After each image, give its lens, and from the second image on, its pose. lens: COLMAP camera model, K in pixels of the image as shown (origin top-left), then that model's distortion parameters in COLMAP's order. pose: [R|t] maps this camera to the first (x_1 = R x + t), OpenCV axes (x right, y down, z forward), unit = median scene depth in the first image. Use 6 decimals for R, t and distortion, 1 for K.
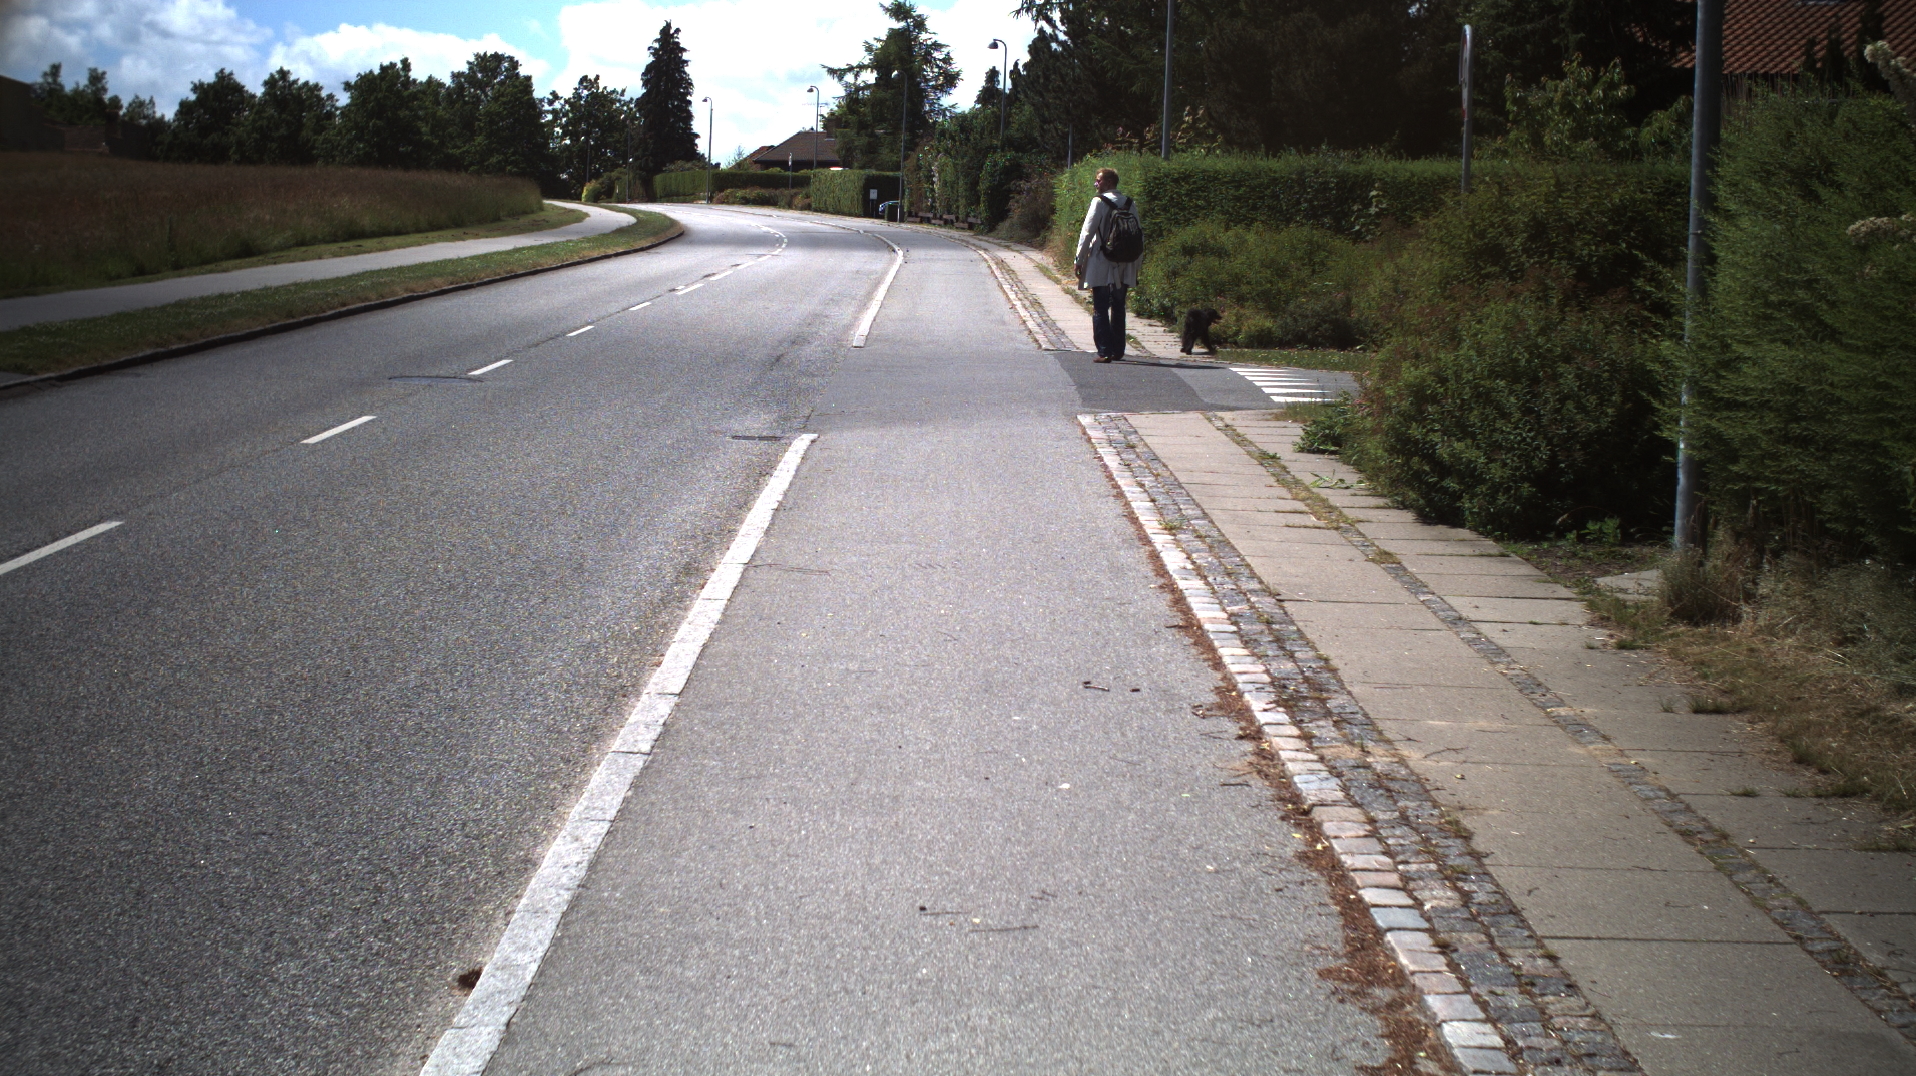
lens RADIAL K [[3290.8, 0, 958.0], [0, 3290.8, 538.0], [0, 0, 1]] dist [-0.327876, 0.576695]
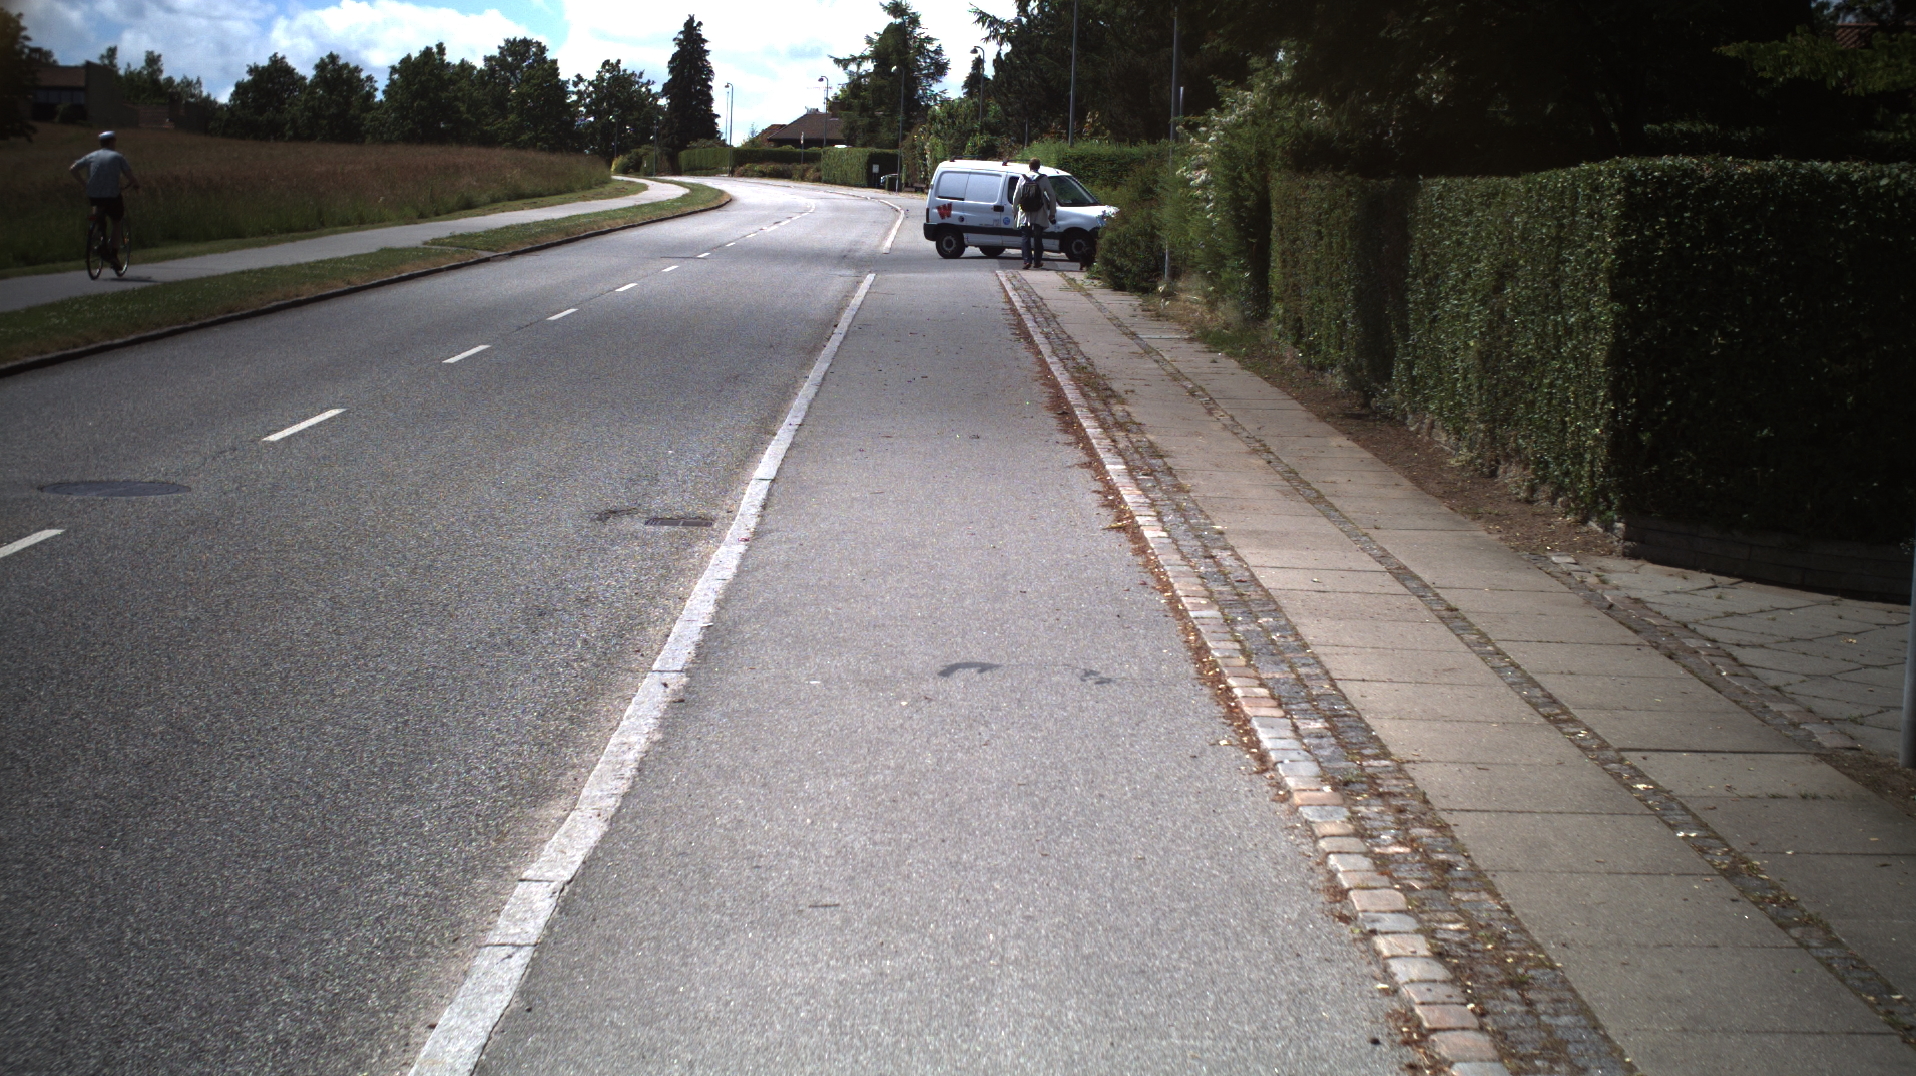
lens RADIAL K [[3290.8, 0, 958.0], [0, 3290.8, 538.0], [0, 0, 1]] dist [-0.327876, 0.576695]
pose [[0.999995, 0.001171, 0.002780, 0.000788], [-0.001192, 0.999969, 0.007770, 0.015973], [-0.002770, -0.007773, 0.999966, -0.151929]]
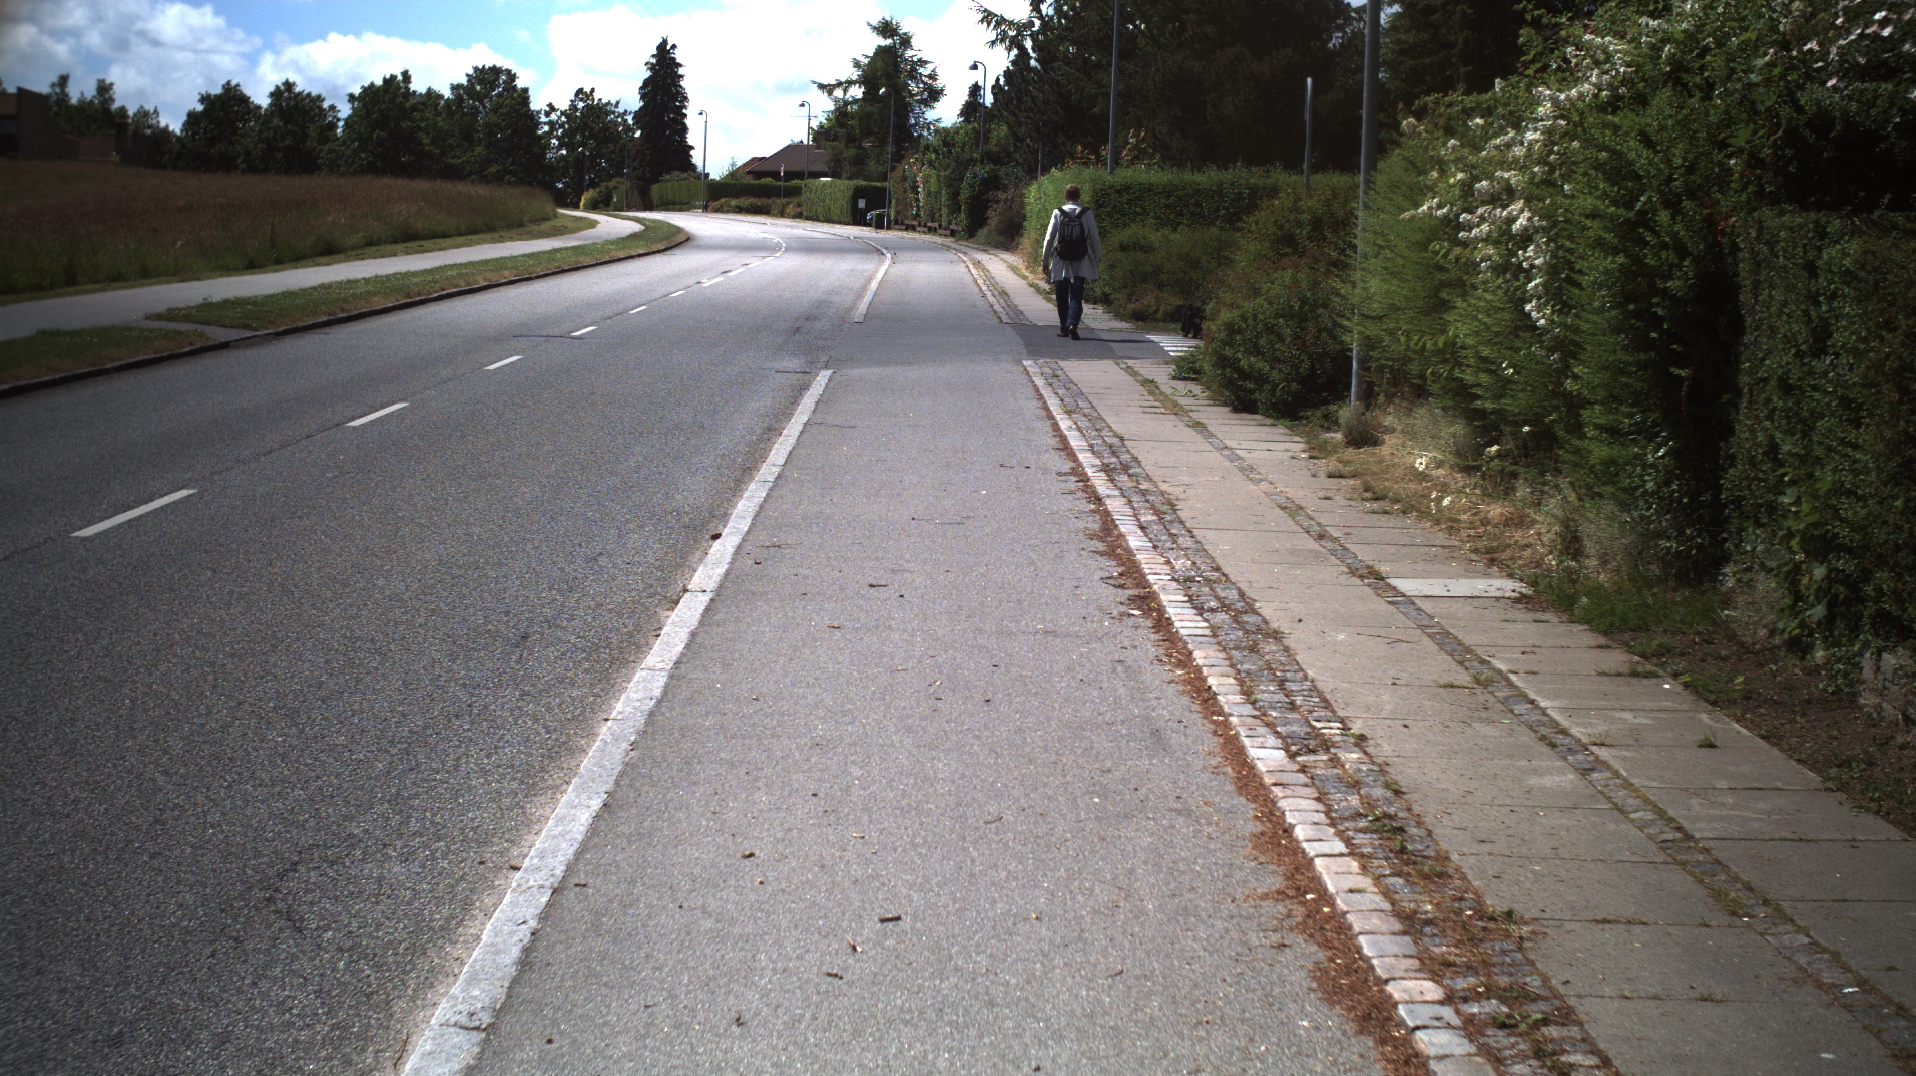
lens RADIAL K [[3290.8, 0, 958.0], [0, 3290.8, 538.0], [0, 0, 1]] dist [-0.327876, 0.576695]
pose [[0.999986, 0.002081, 0.004885, 0.000359], [-0.002066, 0.999993, -0.003059, 0.005494], [-0.004891, 0.003049, 0.999983, -0.050805]]
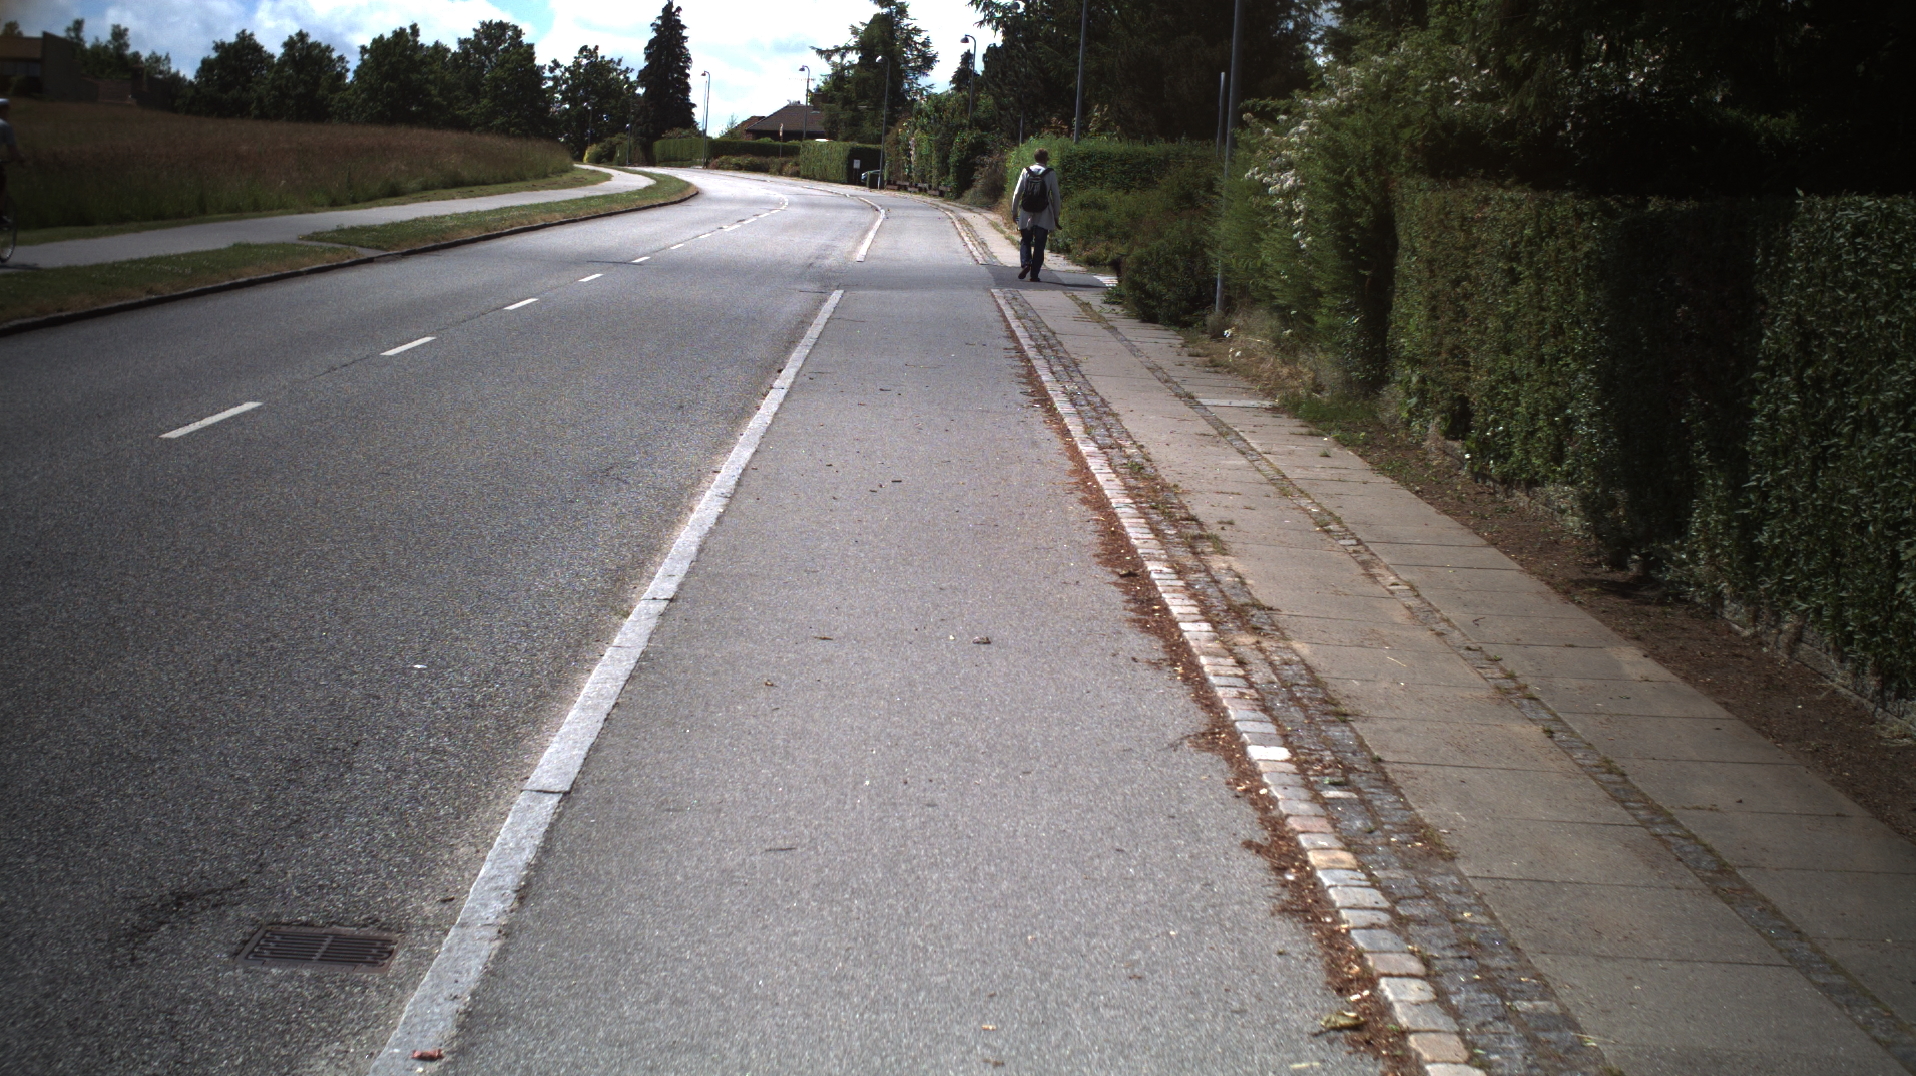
lens RADIAL K [[3290.8, 0, 958.0], [0, 3290.8, 538.0], [0, 0, 1]] dist [-0.327876, 0.576695]
pose [[0.999582, 0.026938, 0.010509, 0.000506], [-0.027022, 0.999603, 0.007934, 0.010956], [-0.010291, -0.008215, 0.999913, -0.101351]]
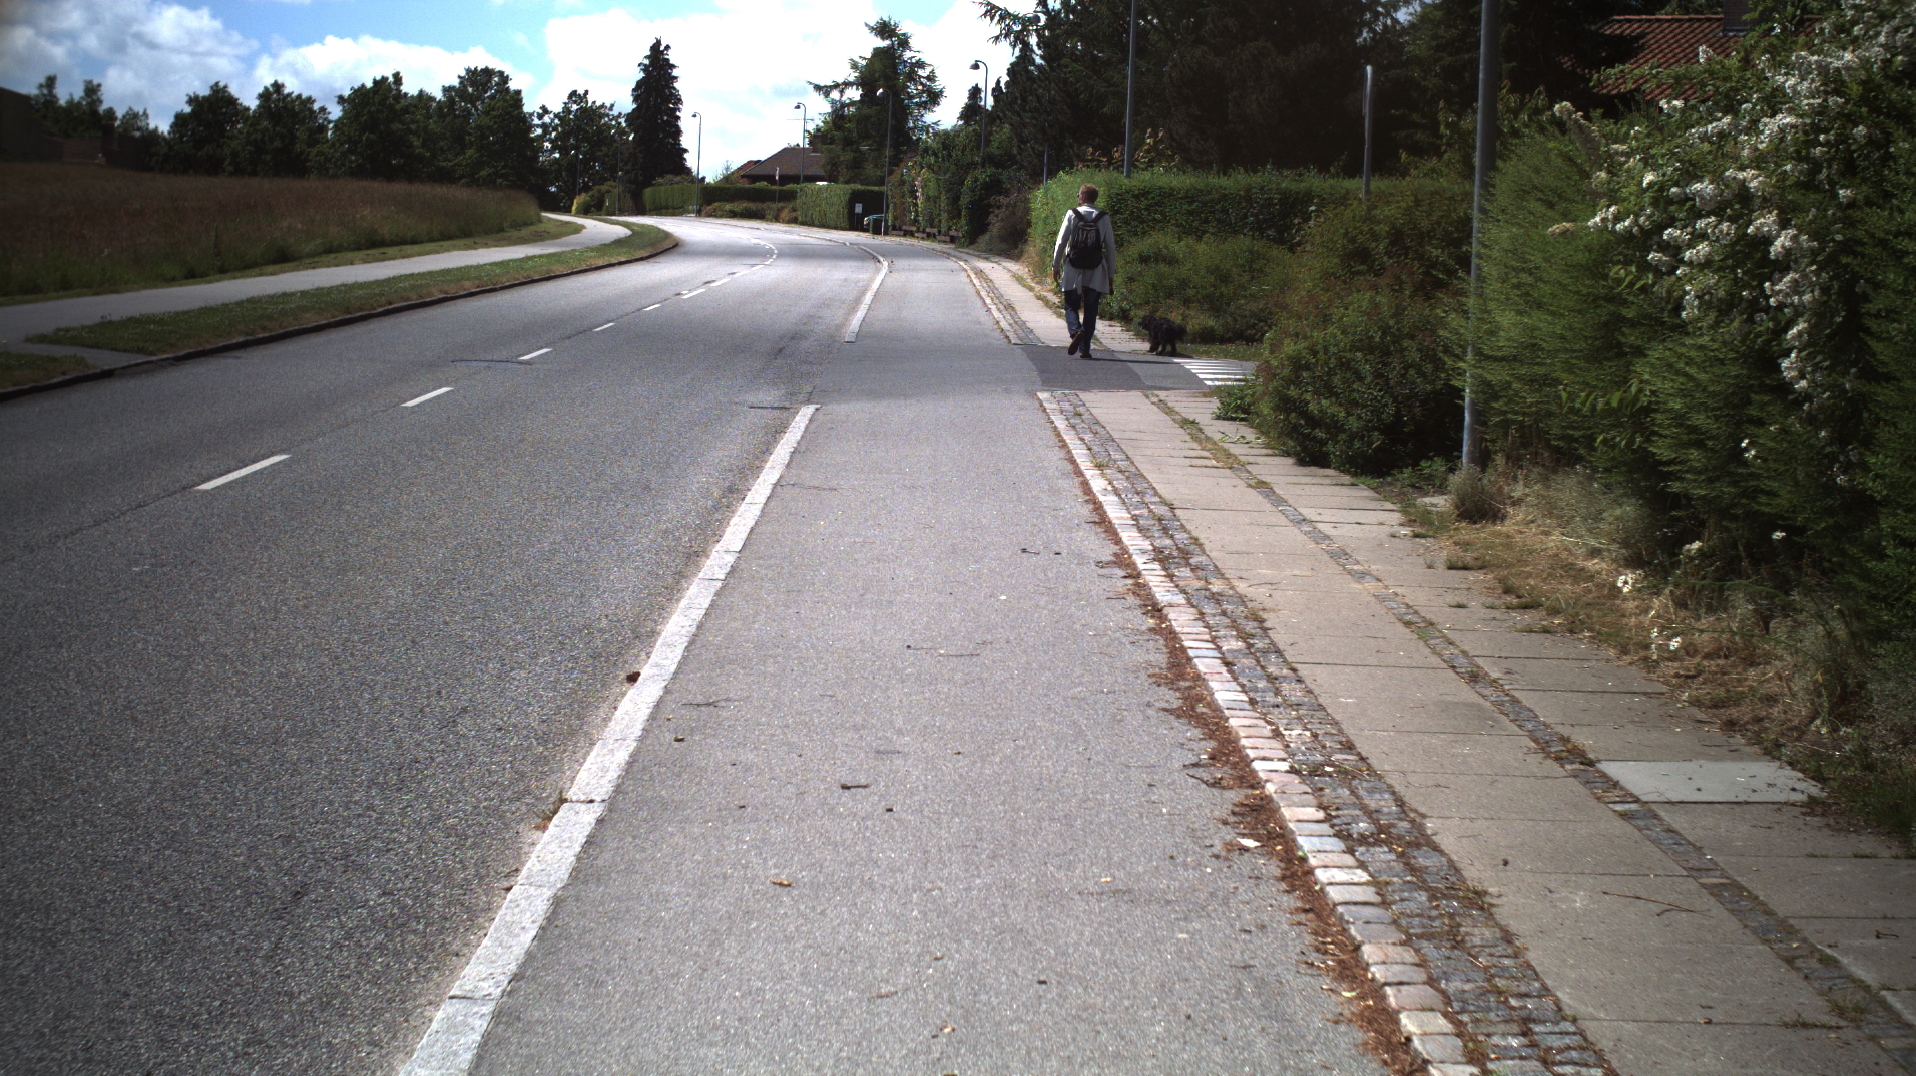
lens RADIAL K [[3290.8, 0, 958.0], [0, 3290.8, 538.0], [0, 0, 1]] dist [-0.327876, 0.576695]
pose [[0.999975, 0.004382, 0.005568, 0.000178], [-0.004356, 0.999980, -0.004515, 0.002762], [-0.005588, 0.004491, 0.999974, -0.025464]]
